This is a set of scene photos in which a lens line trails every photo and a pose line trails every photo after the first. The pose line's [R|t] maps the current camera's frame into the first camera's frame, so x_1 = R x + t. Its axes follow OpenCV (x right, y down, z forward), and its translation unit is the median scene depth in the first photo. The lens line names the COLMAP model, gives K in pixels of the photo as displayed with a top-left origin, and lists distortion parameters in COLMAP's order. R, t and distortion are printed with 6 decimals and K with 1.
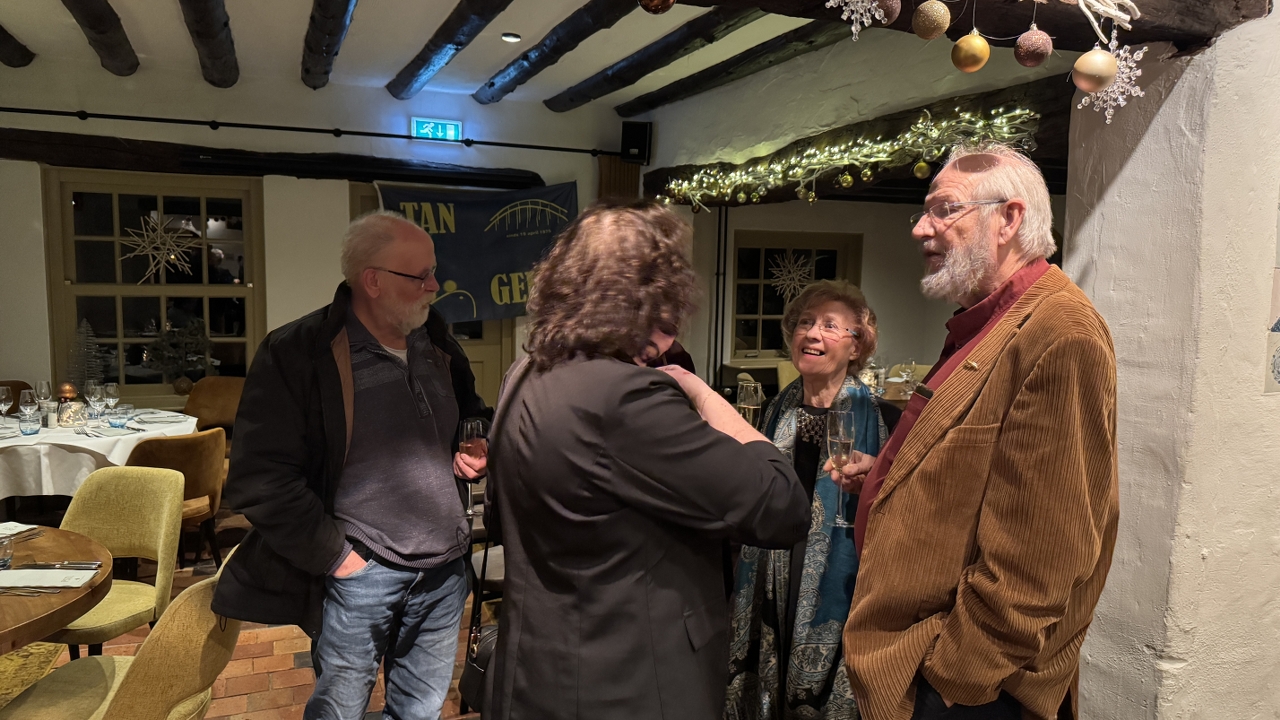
lens RADIAL K [[900.4, 0, 642.7], [0, 900.4, 370.7], [0, 0, 1]] dist [0.080588, -0.112163]
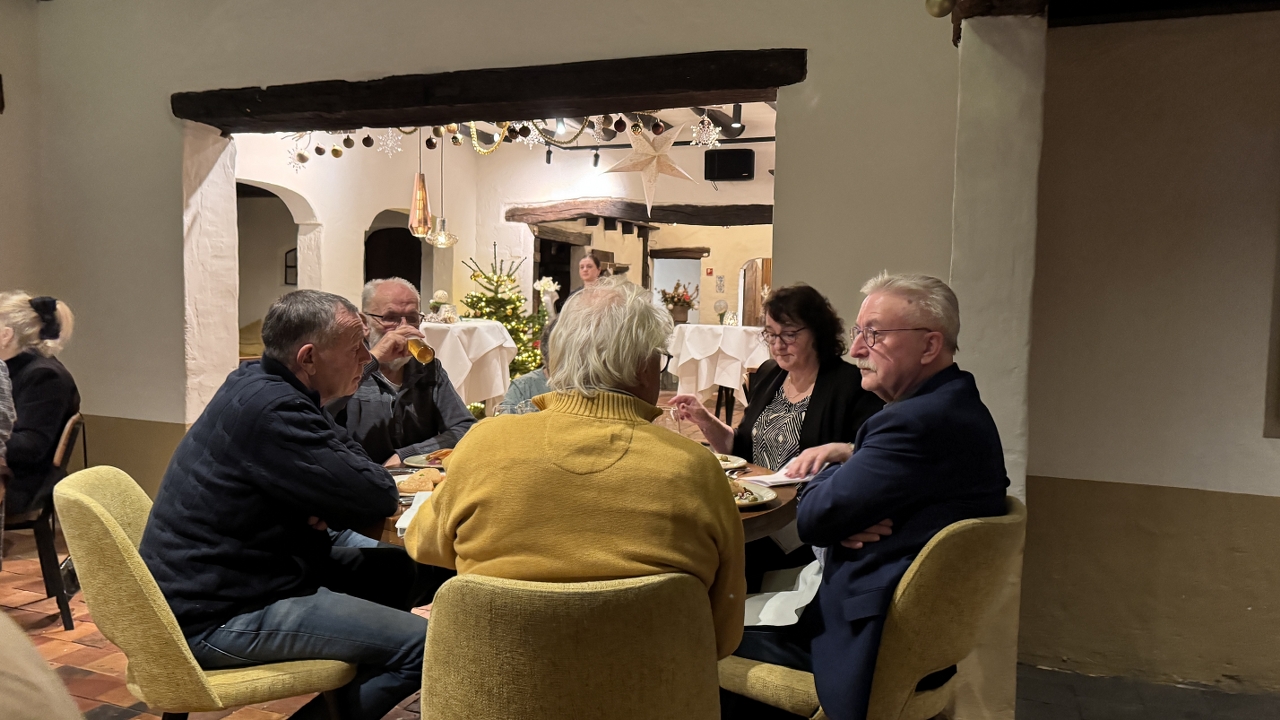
lens RADIAL K [[900.4, 0, 667.1], [0, 900.4, 360.8], [0, 0, 1]] dist [0.080588, -0.112163]
pose [[-0.753056, -0.071345, 0.654077, -0.623348], [0.041538, 0.986965, 0.155479, -0.019271], [-0.656644, 0.144254, -0.740276, 0.642168]]
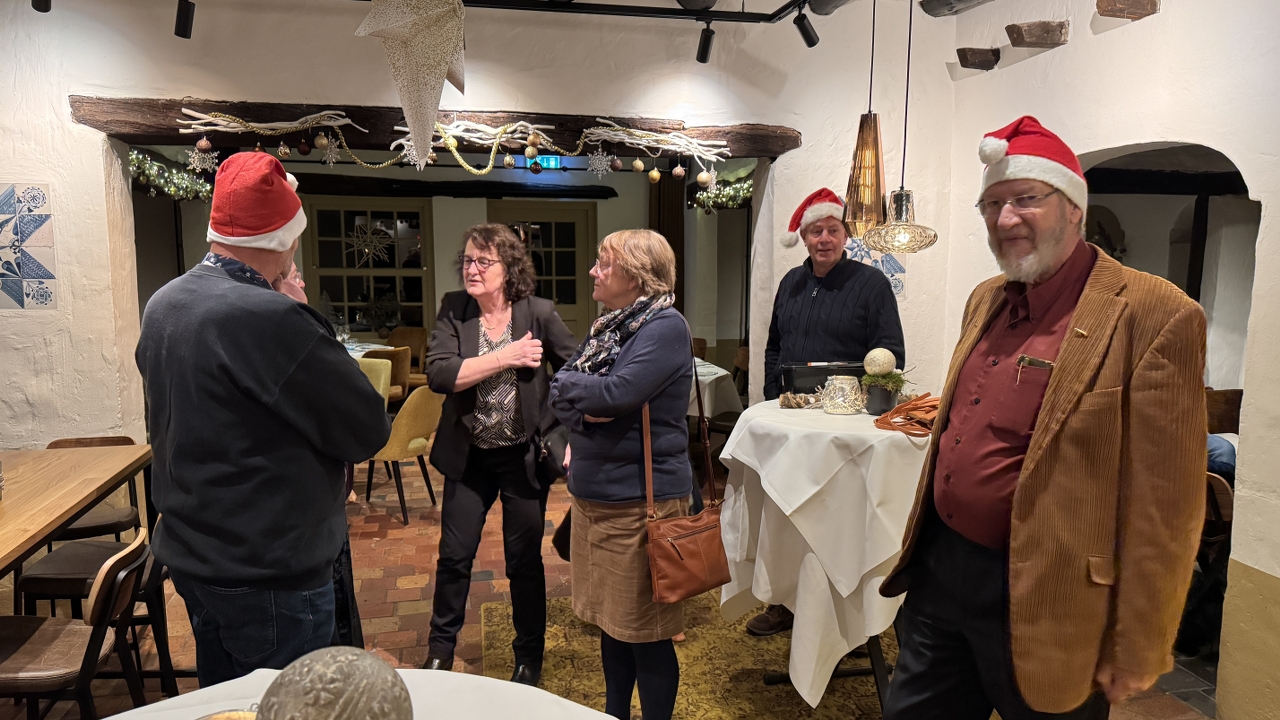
lens RADIAL K [[900.4, 0, 648.3], [0, 900.4, 362.0], [0, 0, 1]] dist [0.080588, -0.112163]
pose [[0.986048, 0.003681, -0.166423, 0.196221], [-0.002635, 0.999975, 0.006503, 0.053826], [0.166442, -0.005974, 0.986033, -0.443342]]
